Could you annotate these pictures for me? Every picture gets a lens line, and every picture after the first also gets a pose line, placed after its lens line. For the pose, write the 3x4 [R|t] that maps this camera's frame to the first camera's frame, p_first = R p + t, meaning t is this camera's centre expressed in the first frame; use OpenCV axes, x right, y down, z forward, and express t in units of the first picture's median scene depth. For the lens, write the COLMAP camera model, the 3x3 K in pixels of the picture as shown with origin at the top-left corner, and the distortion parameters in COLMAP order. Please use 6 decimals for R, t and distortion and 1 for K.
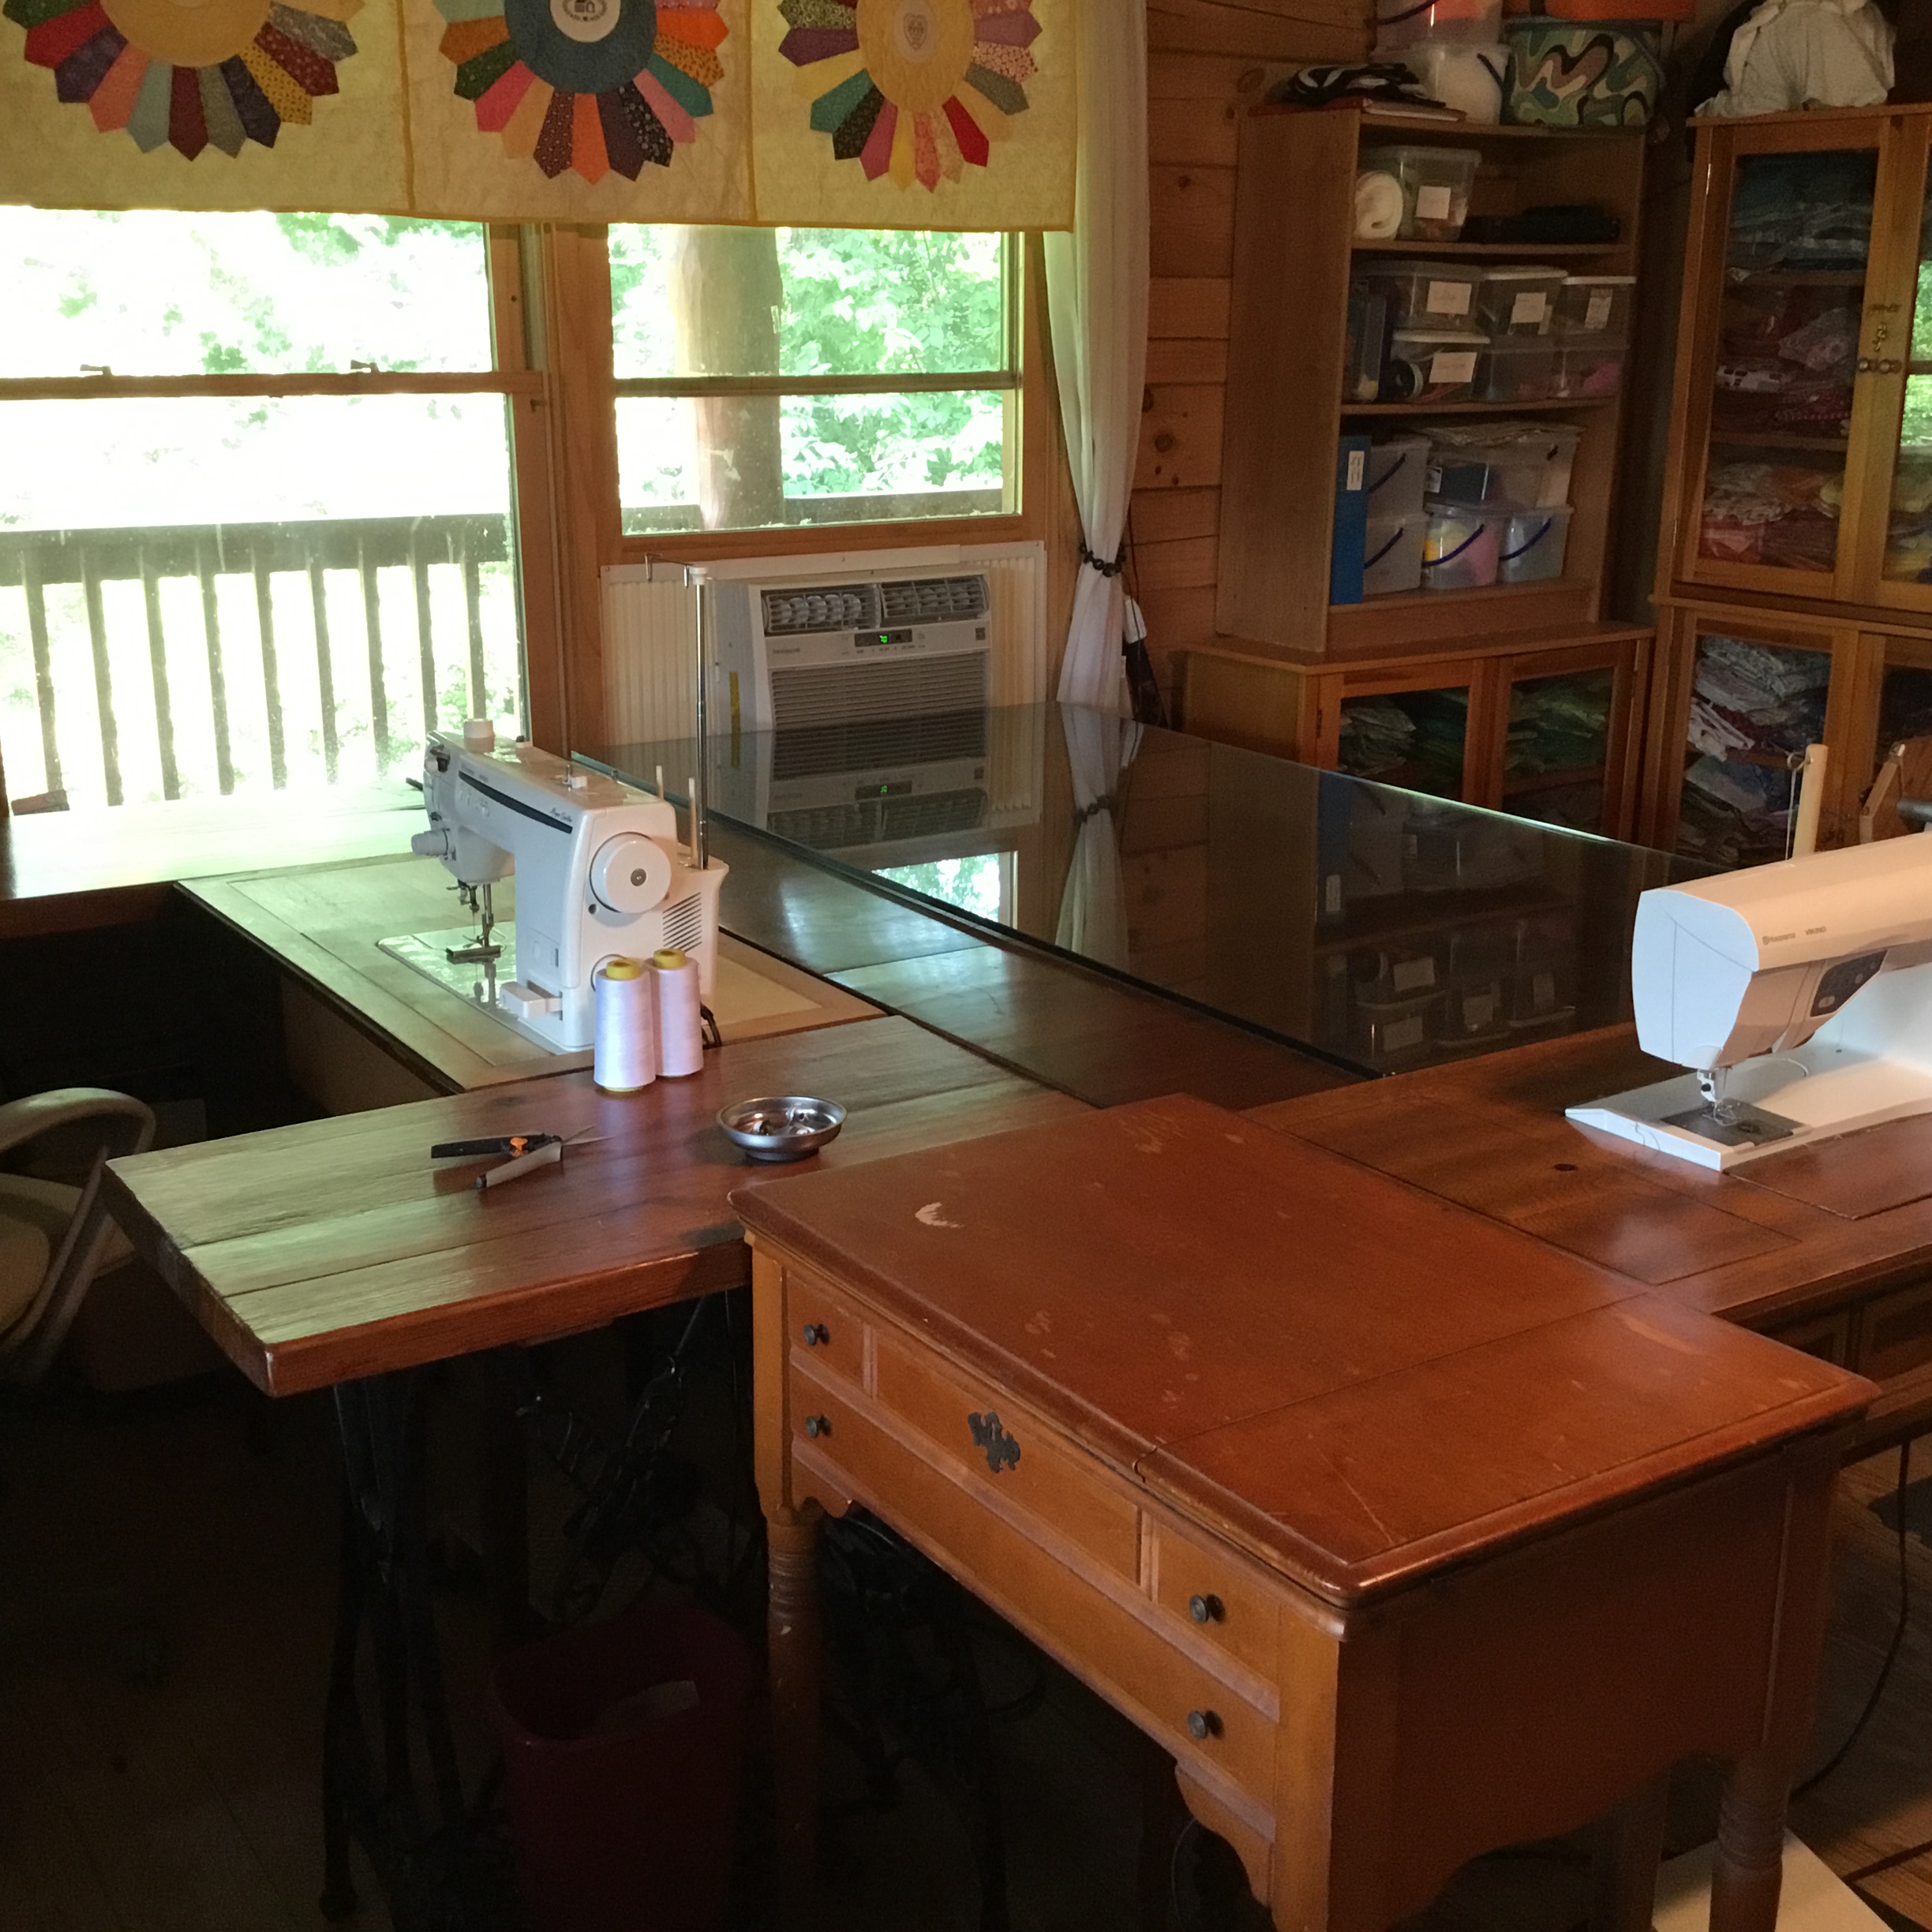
lens RADIAL K [[2391.7, 0, 963.8], [0, 2391.7, 1002.7], [0, 0, 1]] dist [0.134373, -0.276978]
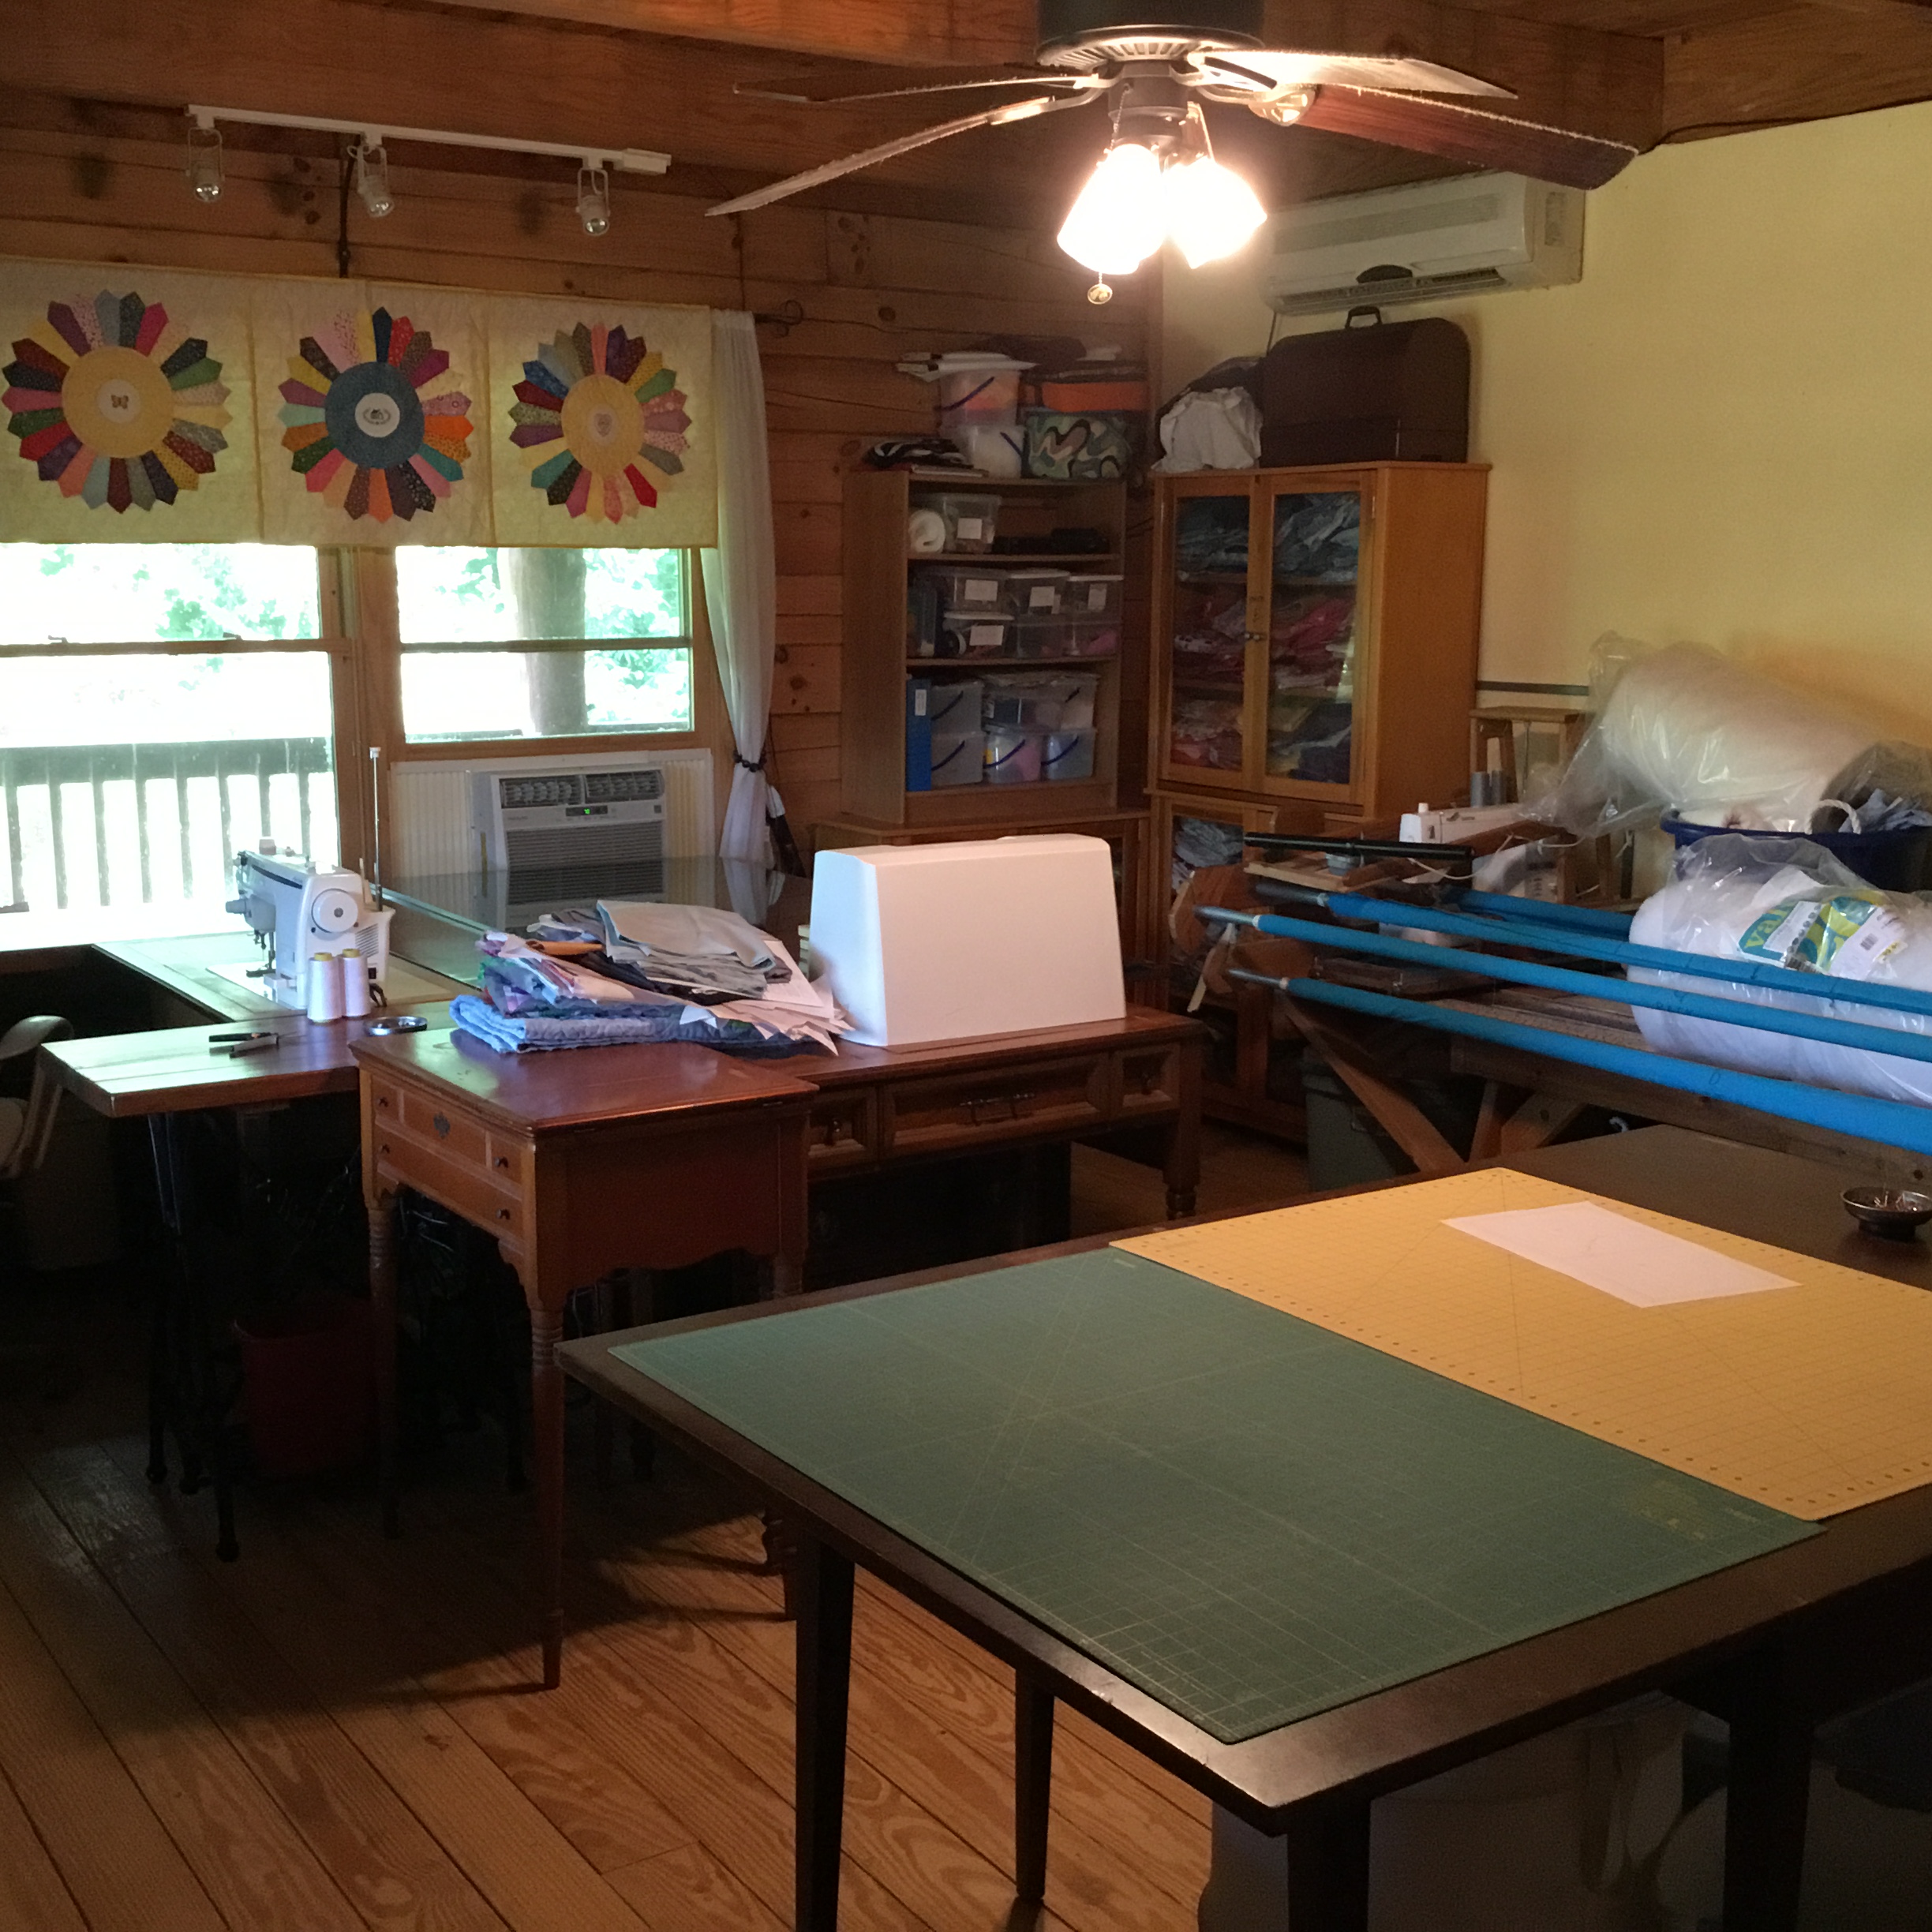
lens RADIAL K [[2365.2, 0, 966.0], [0, 2365.2, 966.0], [0, 0, 1]] dist [0.180989, -0.446607]
pose [[0.999835, -0.003760, 0.017792, 0.166797], [0.005684, 0.993983, -0.109385, 0.102134], [-0.017273, 0.109468, 0.993840, -0.441907]]
